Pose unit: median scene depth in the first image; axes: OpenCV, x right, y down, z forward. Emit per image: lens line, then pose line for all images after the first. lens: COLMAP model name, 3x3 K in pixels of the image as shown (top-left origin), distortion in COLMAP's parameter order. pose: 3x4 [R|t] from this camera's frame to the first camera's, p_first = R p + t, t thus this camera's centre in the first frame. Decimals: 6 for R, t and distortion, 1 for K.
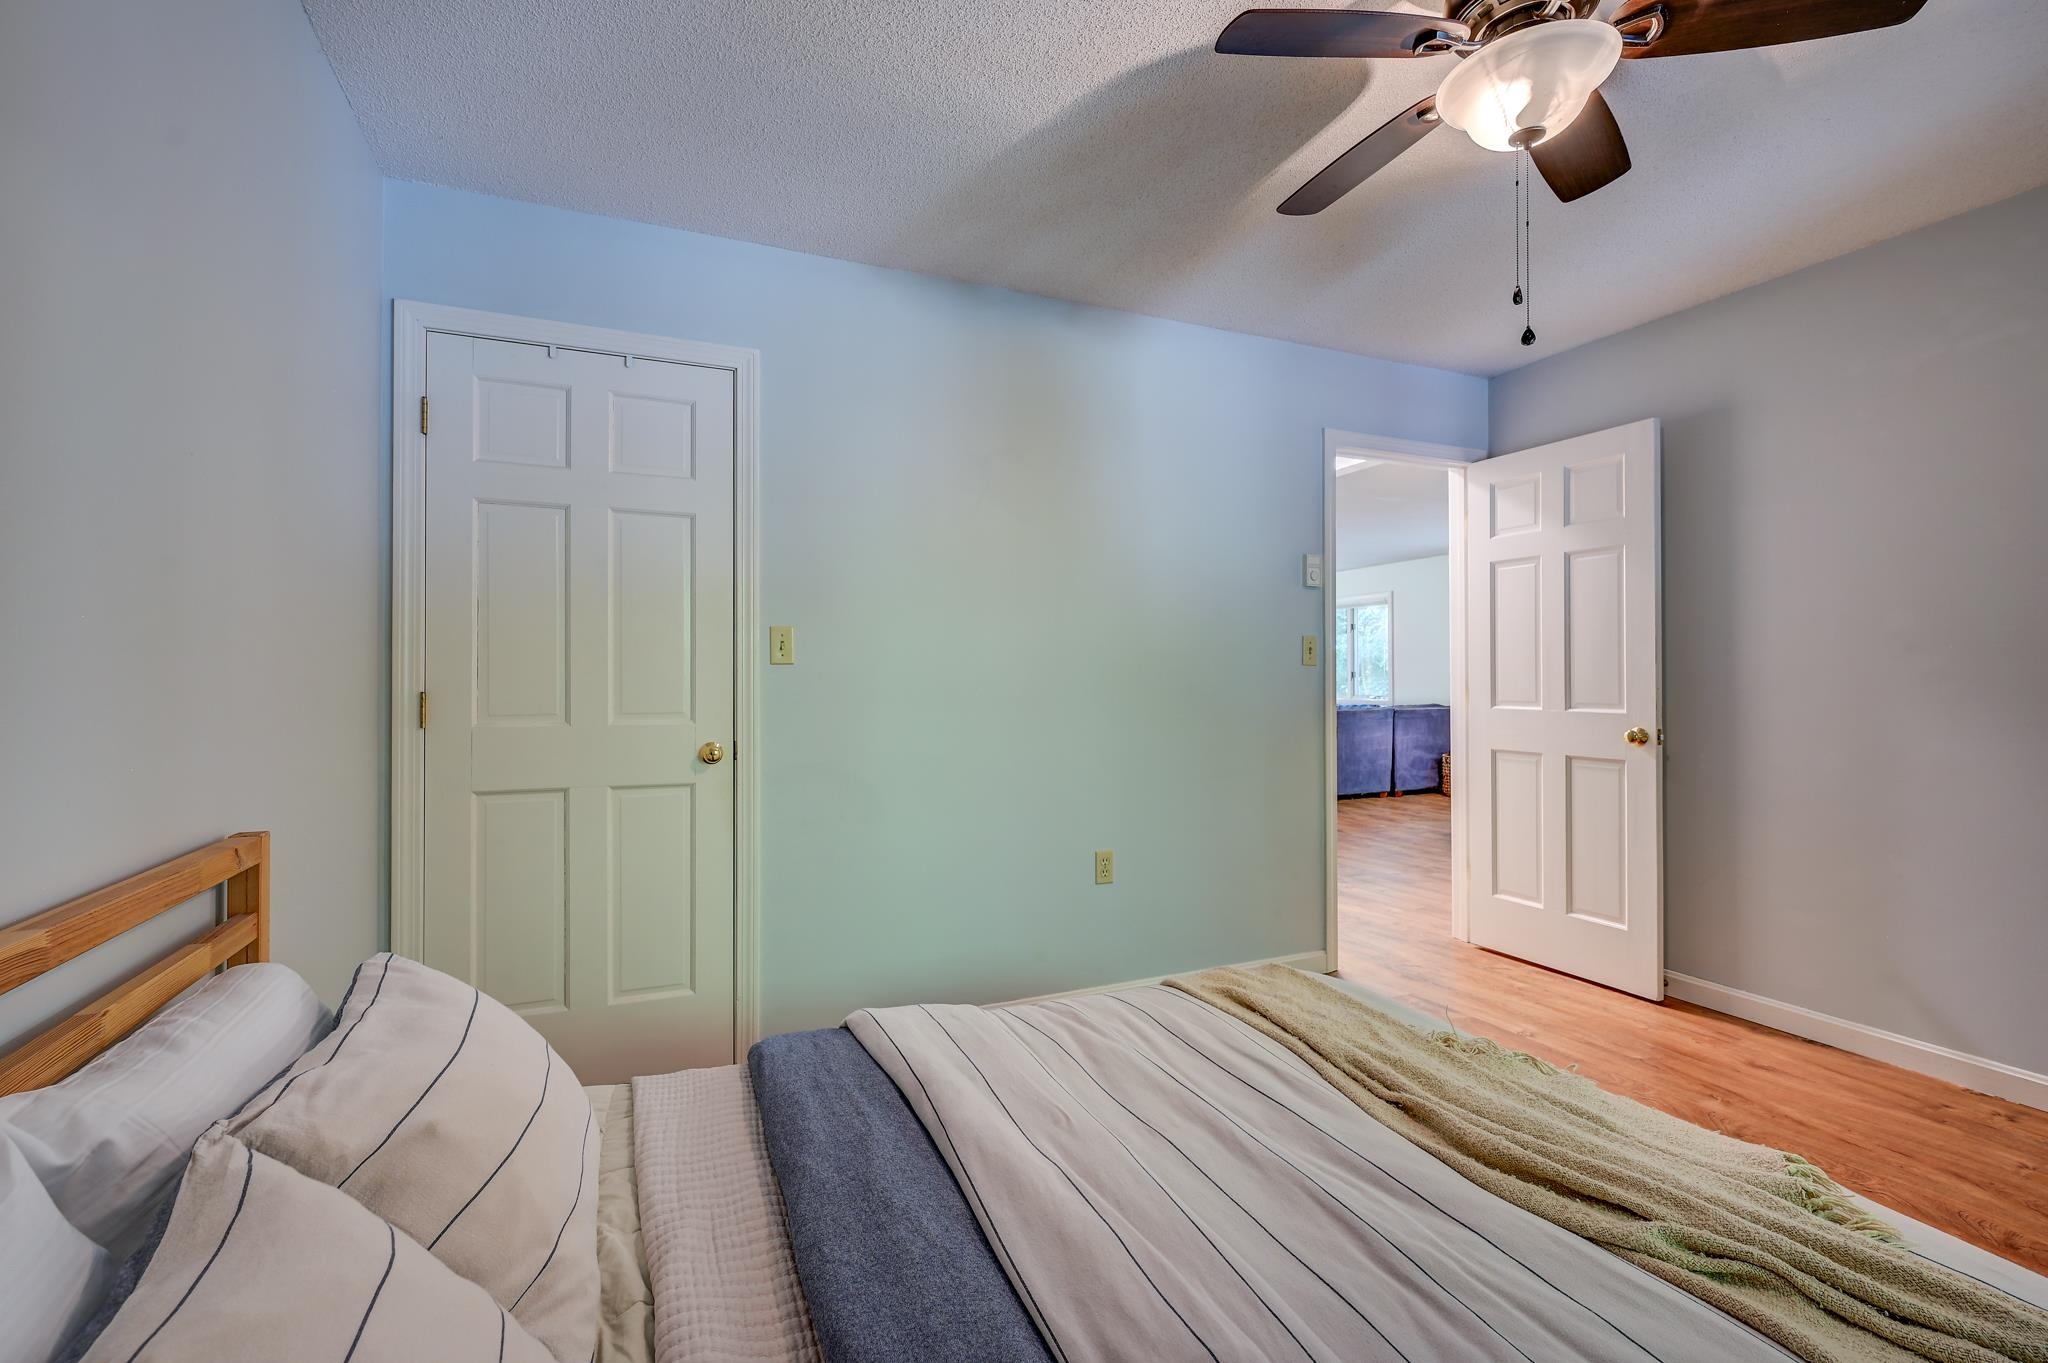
lens RADIAL K [[938.4, 0, 1024.2], [0, 938.4, 678.8], [0, 0, 1]] dist [0.002034, 0.000731]
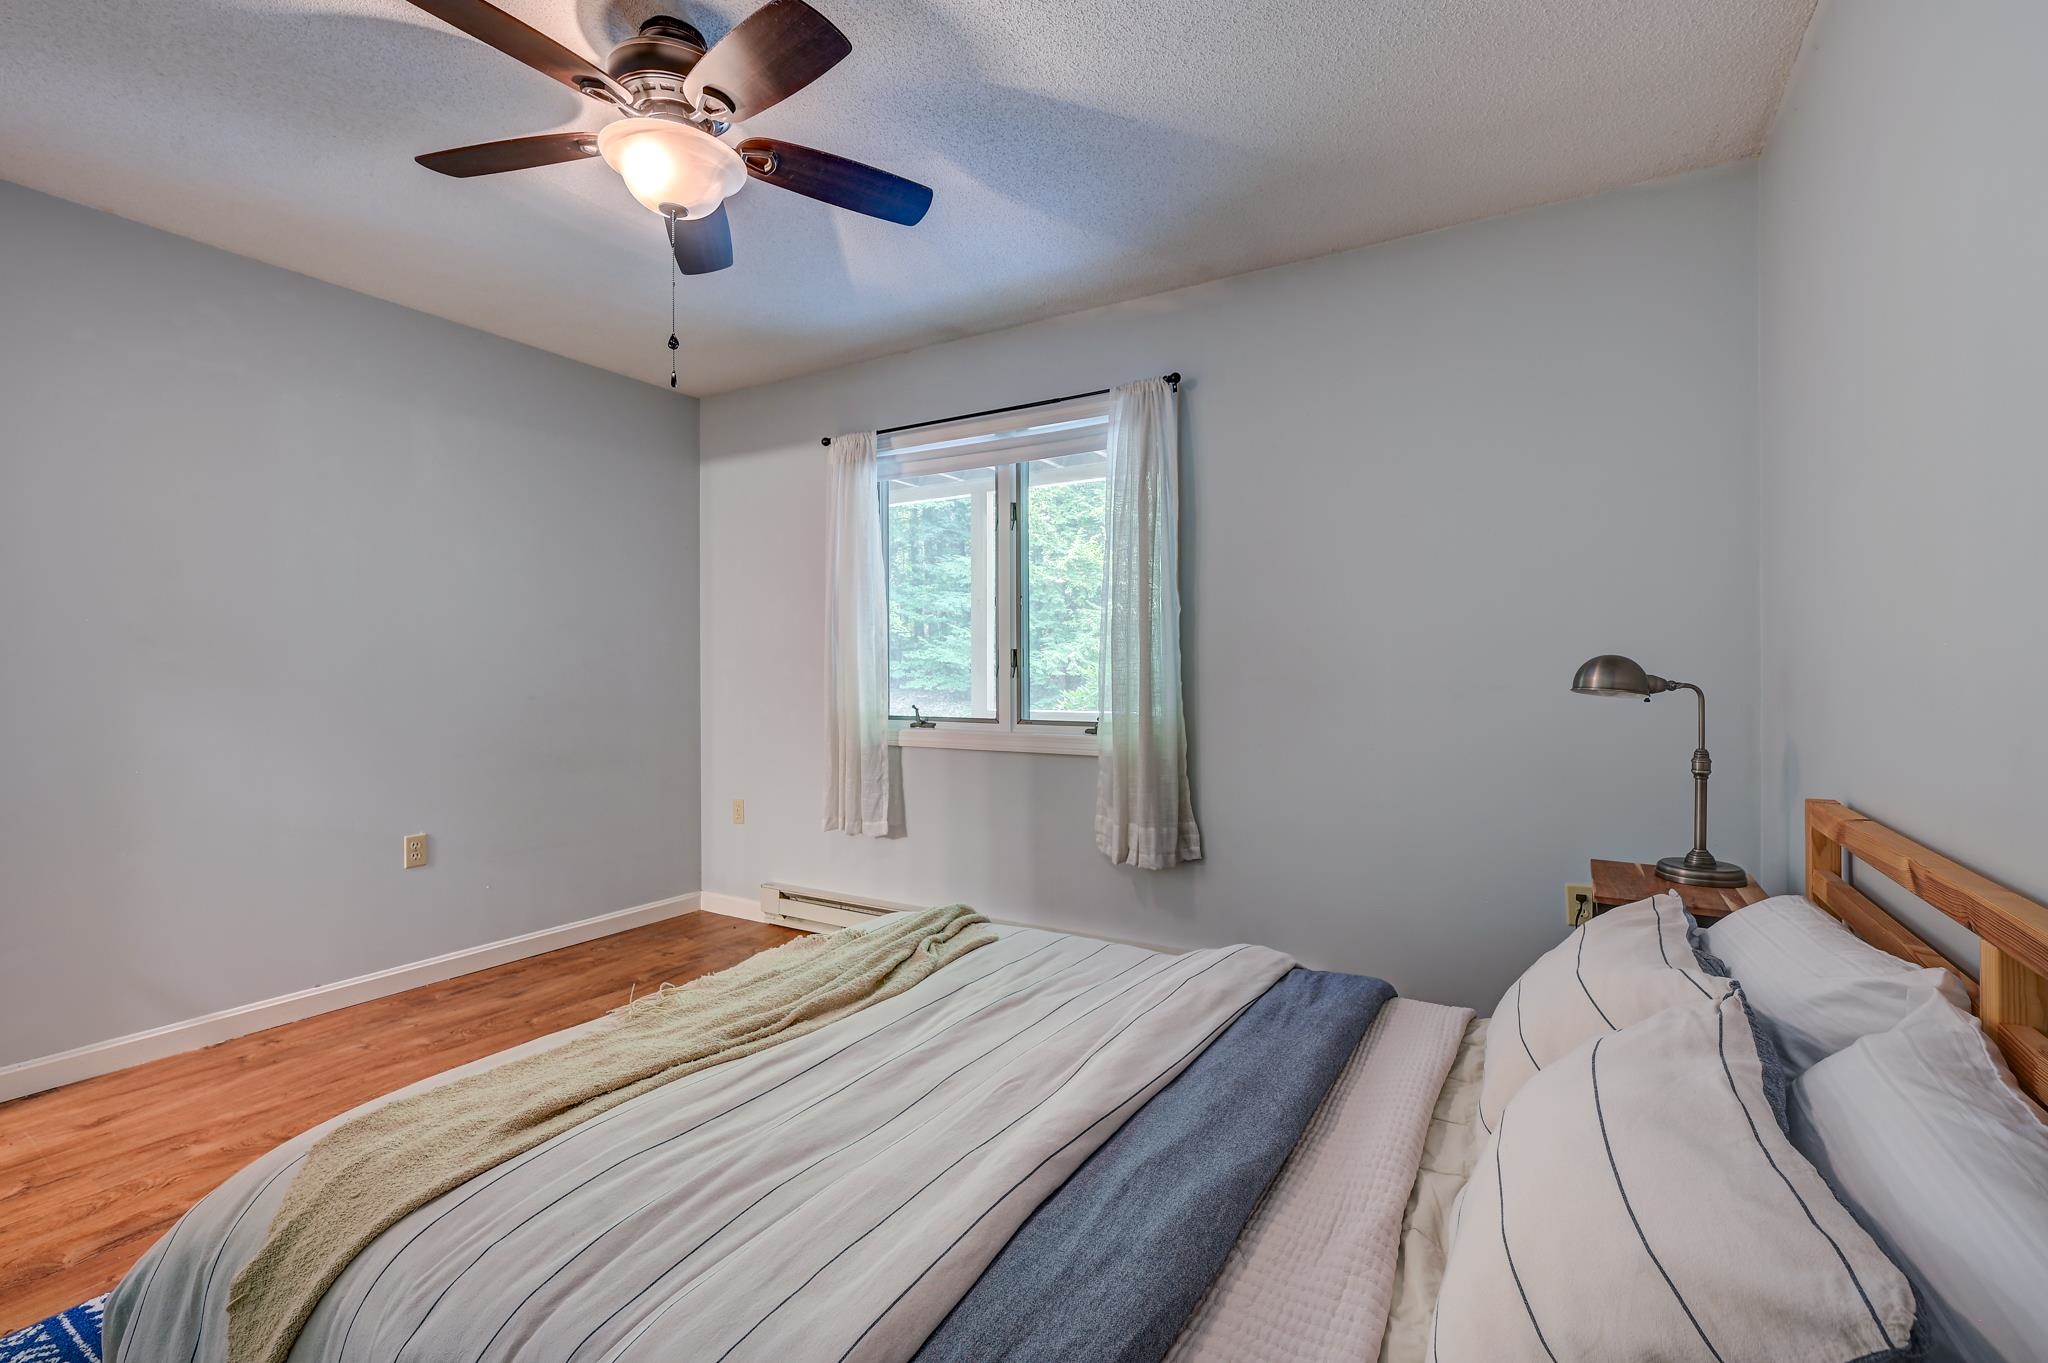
lens RADIAL K [[938.4, 0, 1023.4], [0, 938.4, 675.8], [0, 0, 1]] dist [0.002034, 0.000731]
pose [[-0.602350, 0.000006, 0.798232, -0.637086], [0.003915, 0.999988, 0.002946, 0.003519], [-0.798223, 0.004900, -0.602342, 1.273482]]
